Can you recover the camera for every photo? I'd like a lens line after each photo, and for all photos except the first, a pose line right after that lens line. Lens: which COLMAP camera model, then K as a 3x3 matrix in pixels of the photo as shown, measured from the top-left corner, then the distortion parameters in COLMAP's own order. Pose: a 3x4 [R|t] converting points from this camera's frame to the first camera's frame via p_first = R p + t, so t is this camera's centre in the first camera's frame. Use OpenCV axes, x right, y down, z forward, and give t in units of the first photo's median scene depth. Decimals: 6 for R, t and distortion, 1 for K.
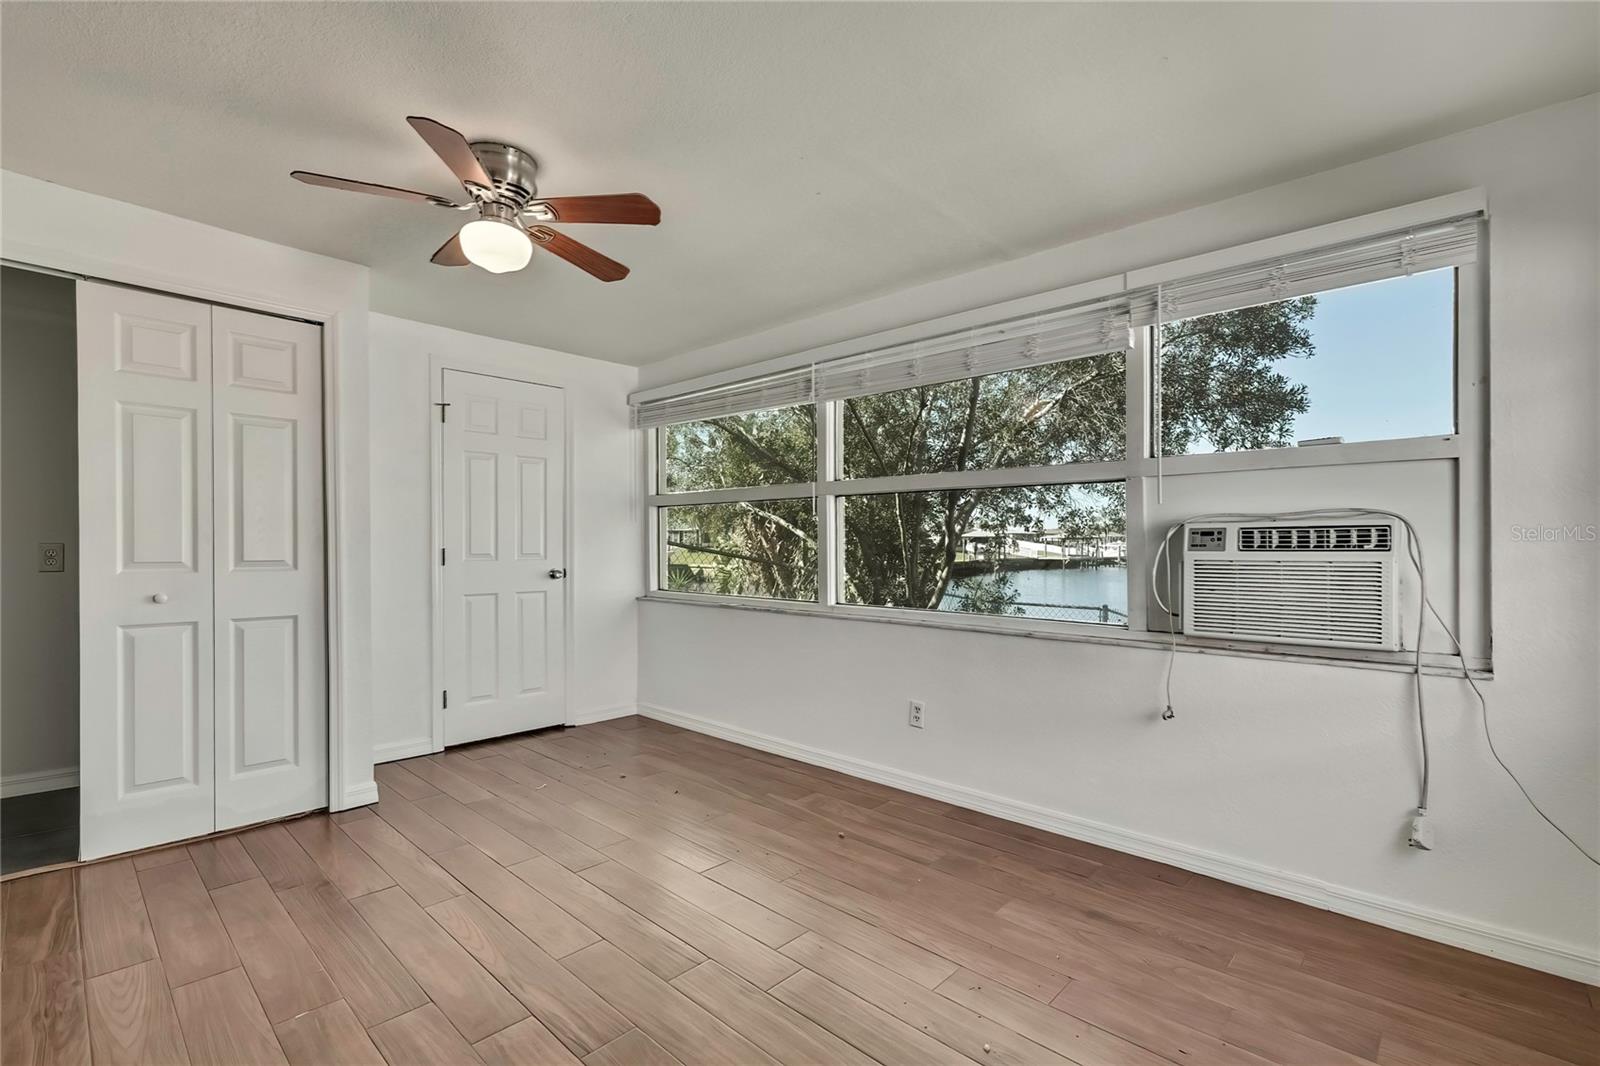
lens RADIAL K [[714.6, 0, 798.0], [0, 714.6, 546.4], [0, 0, 1]] dist [-0.008224, 0.001314]
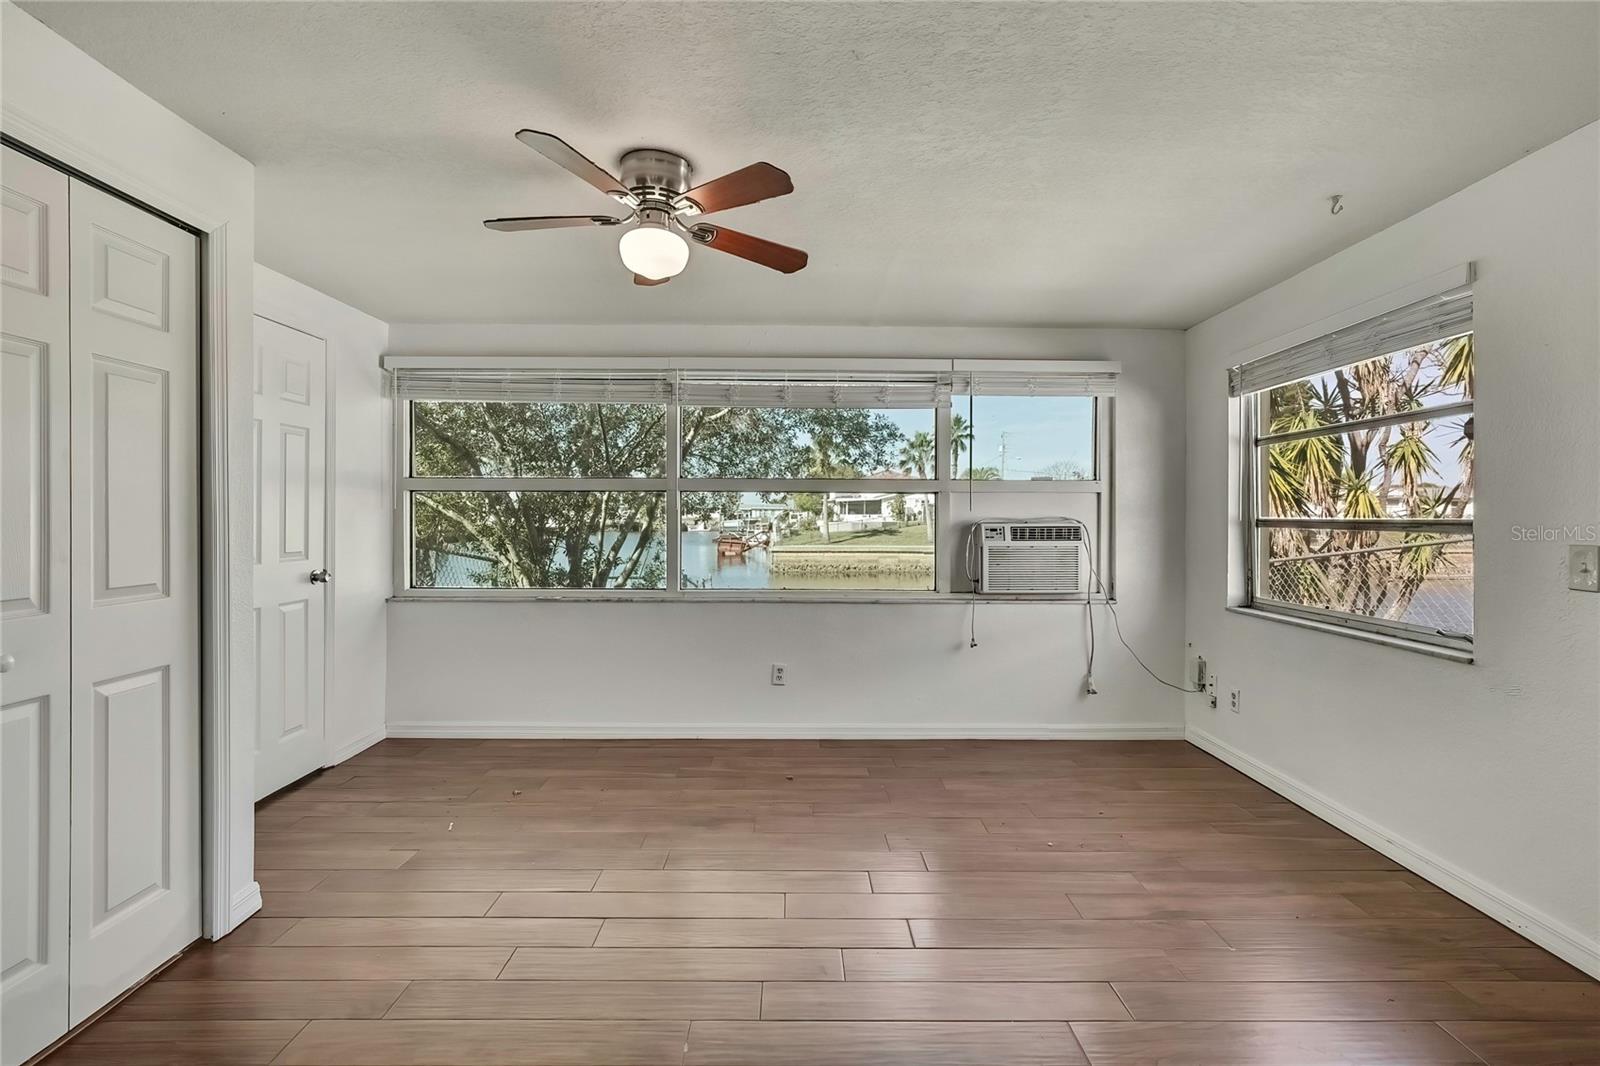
lens RADIAL K [[714.6, 0, 784.4], [0, 714.6, 523.7], [0, 0, 1]] dist [-0.008224, 0.001314]
pose [[0.723542, -0.008363, 0.690230, -0.785840], [-0.000262, 0.999923, 0.012390, -0.045833], [-0.690281, -0.009146, 0.723484, 0.127074]]
